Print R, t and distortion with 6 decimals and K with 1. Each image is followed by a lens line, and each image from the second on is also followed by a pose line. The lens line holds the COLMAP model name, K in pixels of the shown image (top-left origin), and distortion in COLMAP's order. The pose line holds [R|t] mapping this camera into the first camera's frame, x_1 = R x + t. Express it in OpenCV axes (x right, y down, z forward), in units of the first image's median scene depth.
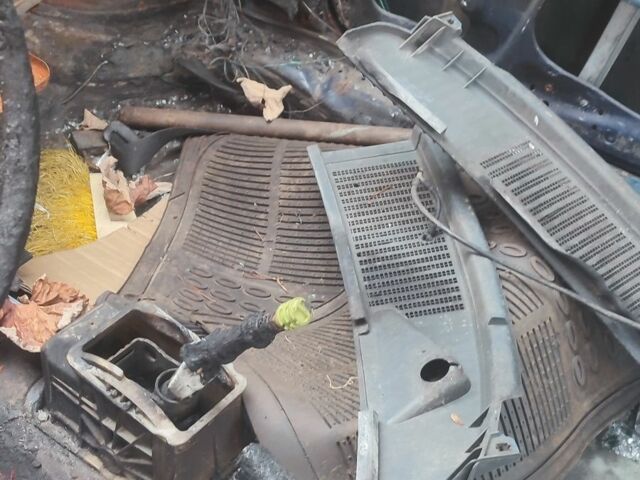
lens RADIAL K [[1040.0, 0, 320.0], [0, 1040.0, 240.0], [0, 0, 1]] dist [0.046604, -0.148639]
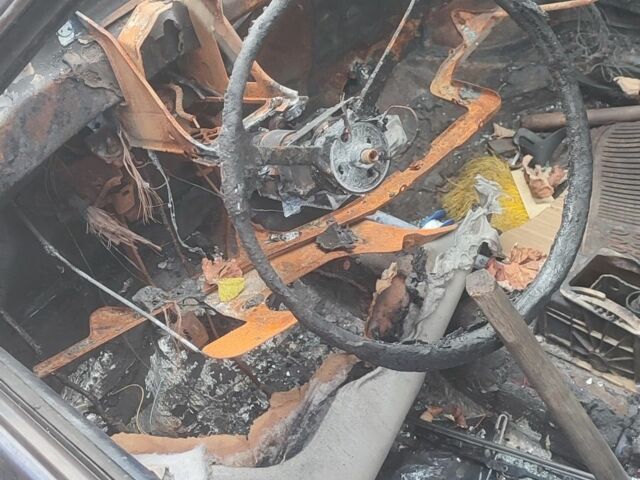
lens RADIAL K [[1040.0, 0, 320.0], [0, 1040.0, 240.0], [0, 0, 1]] dist [0.046604, -0.148639]
pose [[0.951358, -0.132854, -0.277970, -0.101773], [0.130151, 0.991092, -0.028241, 0.027473], [0.279245, -0.009311, 0.960175, -0.318262]]
